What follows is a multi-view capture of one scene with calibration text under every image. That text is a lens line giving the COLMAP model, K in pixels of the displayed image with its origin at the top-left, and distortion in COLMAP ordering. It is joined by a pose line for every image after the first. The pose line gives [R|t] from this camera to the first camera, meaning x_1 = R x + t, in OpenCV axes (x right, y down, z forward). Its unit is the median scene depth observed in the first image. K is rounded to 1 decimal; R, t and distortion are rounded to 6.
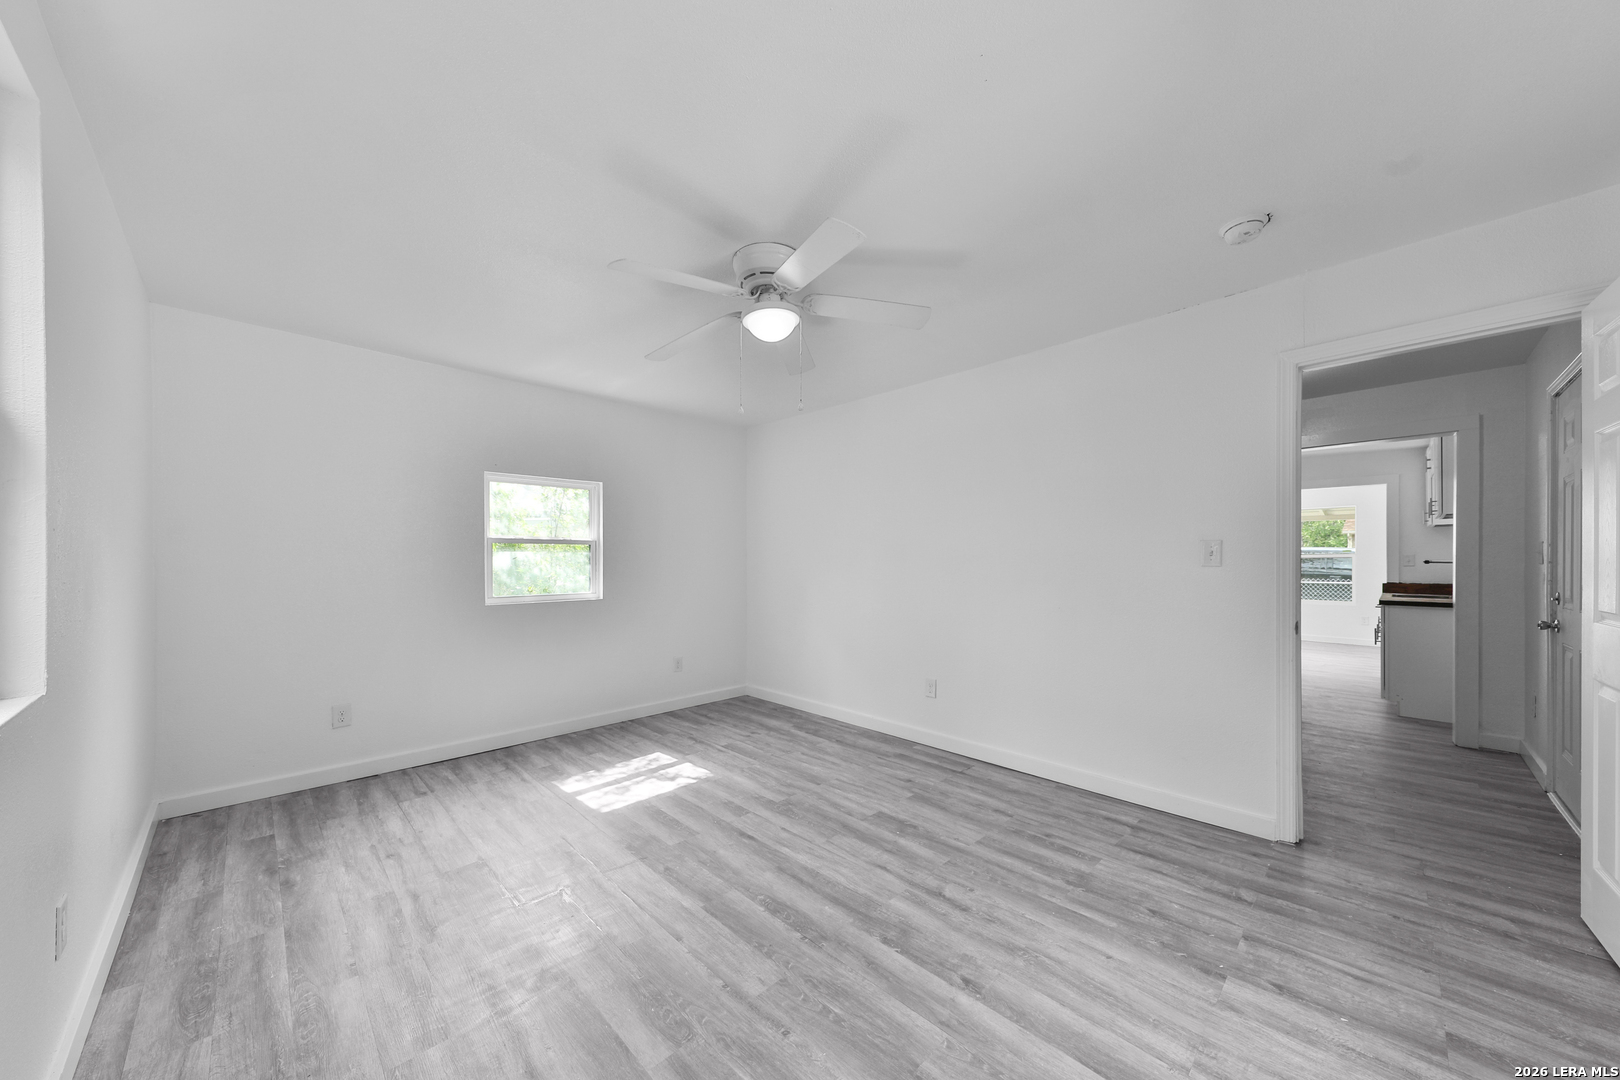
lens RADIAL K [[564.7, 0, 807.8], [0, 564.7, 557.0], [0, 0, 1]] dist [-0.001487, -0.000137]
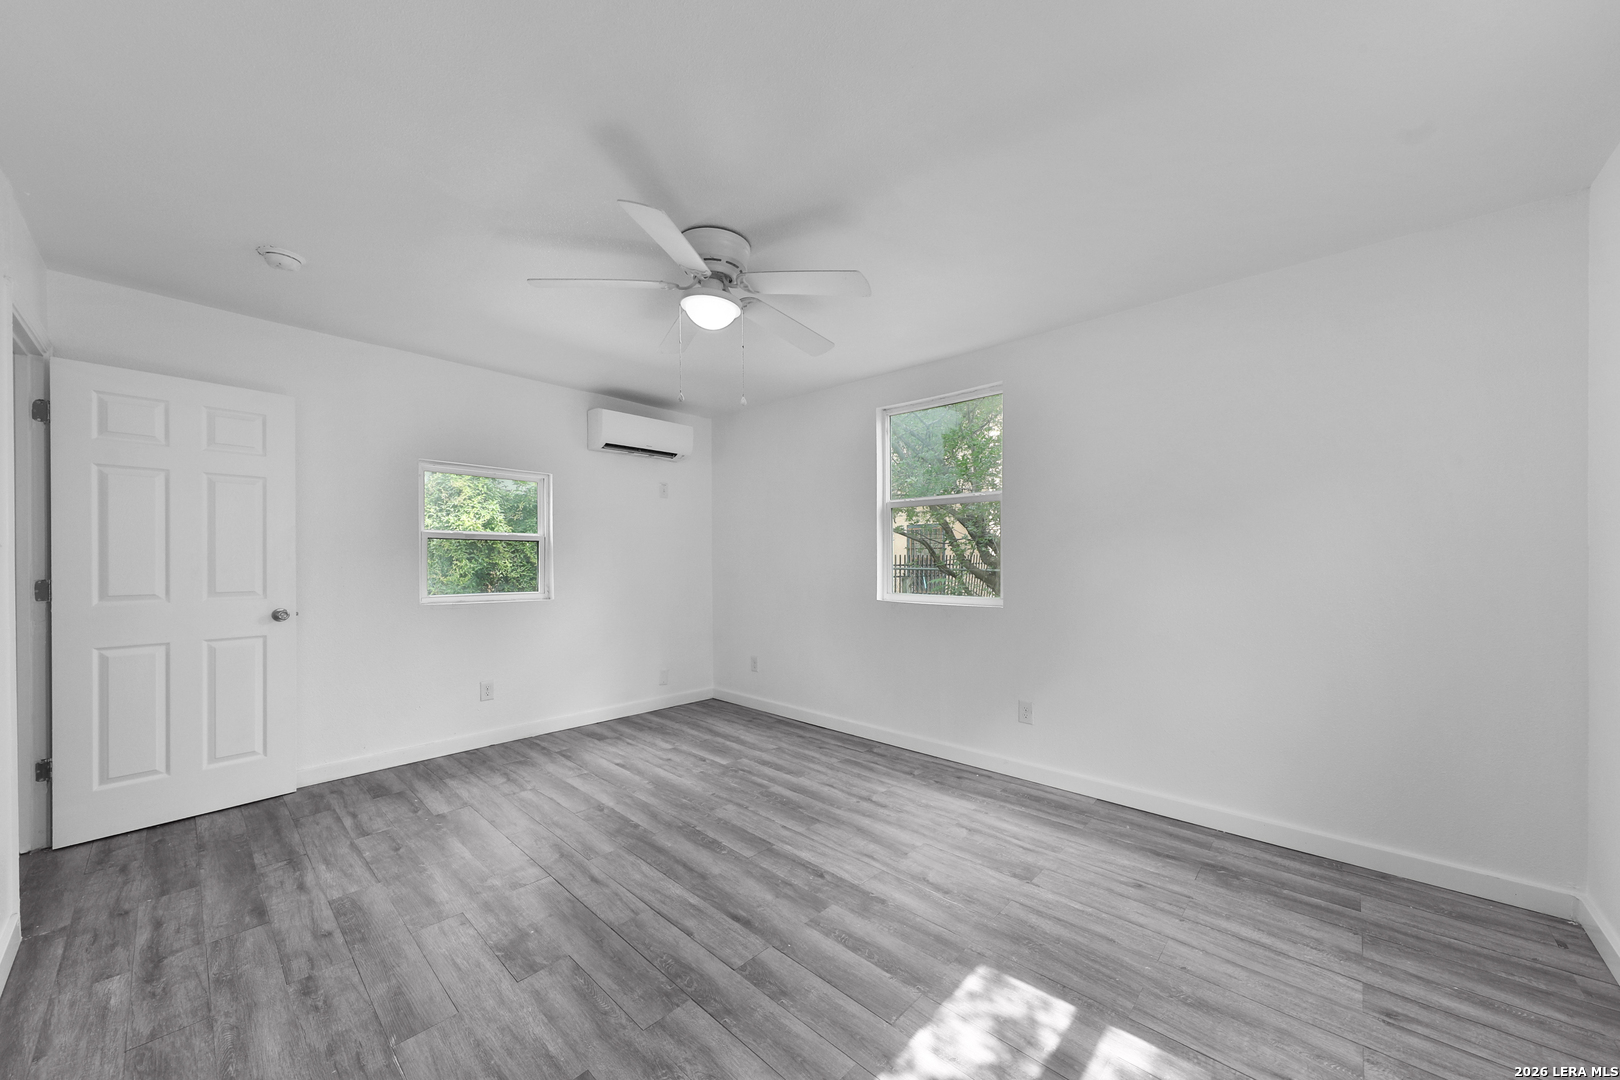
lens RADIAL K [[564.7, 0, 813.1], [0, 564.7, 554.6], [0, 0, 1]] dist [-0.001487, -0.000137]
pose [[-0.998264, 0.002622, -0.058842, -0.178372], [0.003330, 0.999923, -0.011938, 0.013187], [0.058806, -0.012114, -0.998196, 1.954015]]
